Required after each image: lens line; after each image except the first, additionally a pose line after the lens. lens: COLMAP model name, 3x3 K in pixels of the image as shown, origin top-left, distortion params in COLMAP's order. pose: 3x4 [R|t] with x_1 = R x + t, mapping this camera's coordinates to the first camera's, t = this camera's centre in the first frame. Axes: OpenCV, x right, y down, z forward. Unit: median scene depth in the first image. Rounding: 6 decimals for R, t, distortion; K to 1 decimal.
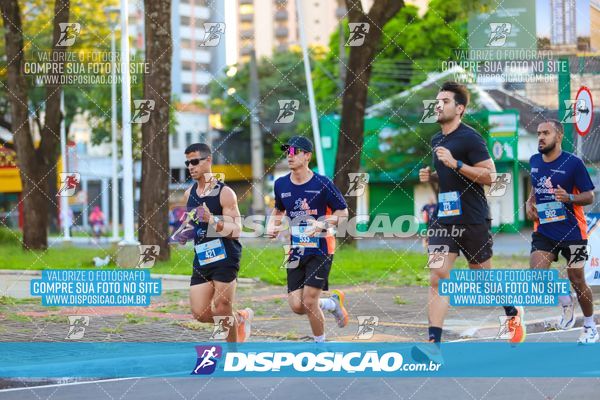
lens RADIAL K [[2096.6, 0, 298.5], [0, 2096.6, 214.6], [0, 0, 1]] dist [0.006013, 5.065117]
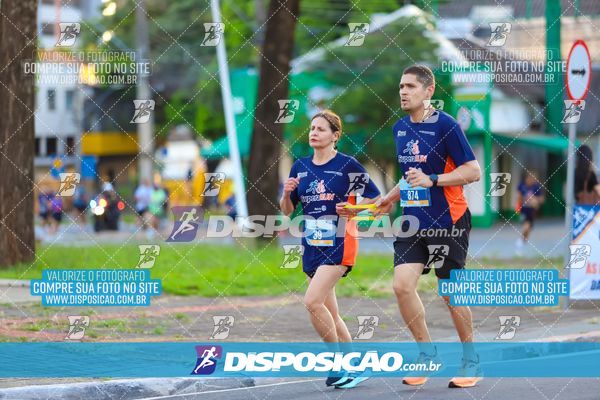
lens RADIAL K [[3154.5, 0, 300.0], [0, 3154.5, 200.0], [0, 0, 1]] dist [1.117745, 4.994239]
pose [[0.998729, 0.008448, 0.049695, -0.021163], [-0.008756, 0.999944, 0.005982, -0.007630], [-0.049642, -0.006410, 0.998747, -0.142150]]
